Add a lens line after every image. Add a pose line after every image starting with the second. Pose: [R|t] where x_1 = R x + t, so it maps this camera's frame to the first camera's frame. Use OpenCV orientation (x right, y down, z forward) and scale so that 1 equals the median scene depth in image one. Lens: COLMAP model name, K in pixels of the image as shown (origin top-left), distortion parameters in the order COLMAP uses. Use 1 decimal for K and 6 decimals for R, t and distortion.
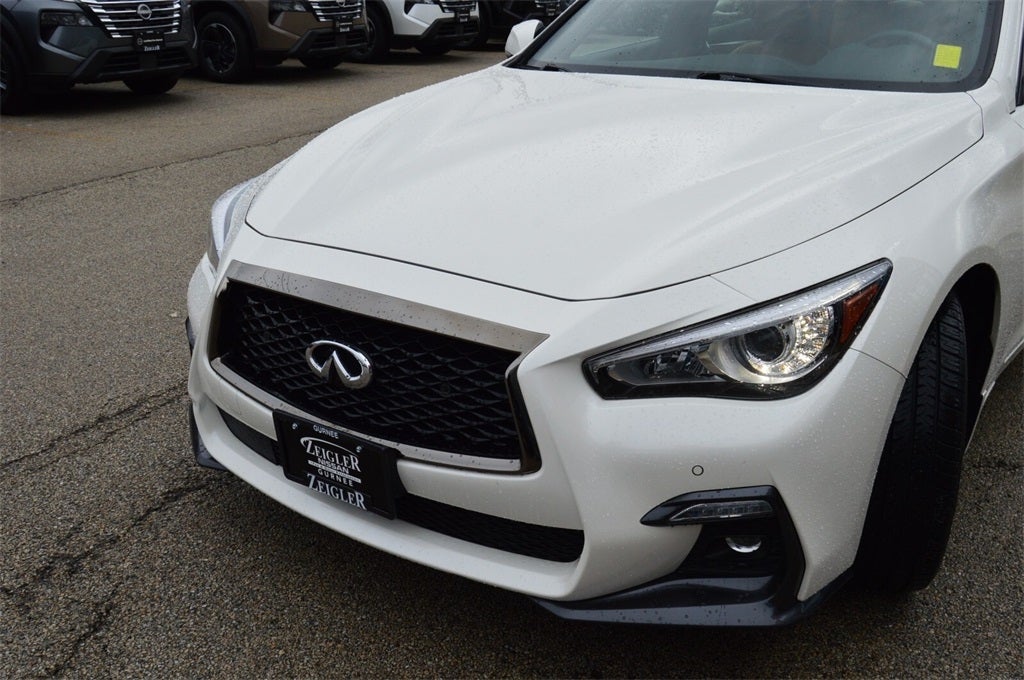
lens RADIAL K [[529.4, 0, 512.0], [0, 529.4, 273.2], [0, 0, 1]] dist [-0.003806, 0.000184]
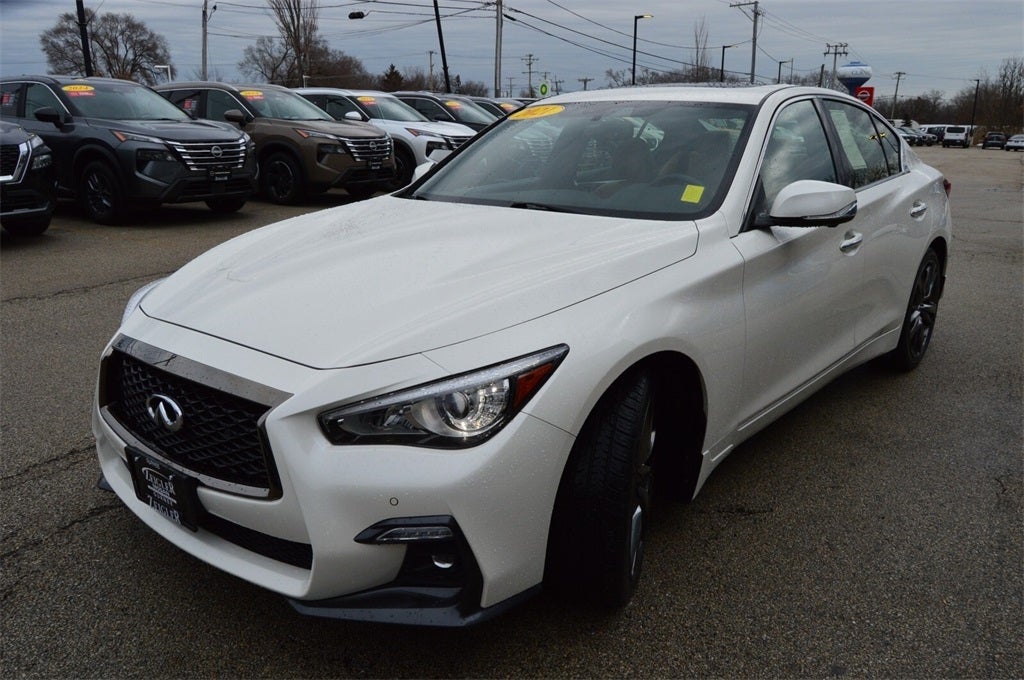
lens RADIAL K [[407.6, 0, 512.0], [0, 407.6, 340.0], [0, 0, 1]] dist [-0.001819, 0.000193]
pose [[0.999404, 0.026808, -0.021757, 0.566901], [-0.027578, 0.998975, -0.035892, 0.001821], [0.020772, 0.036470, 0.999119, -0.012987]]
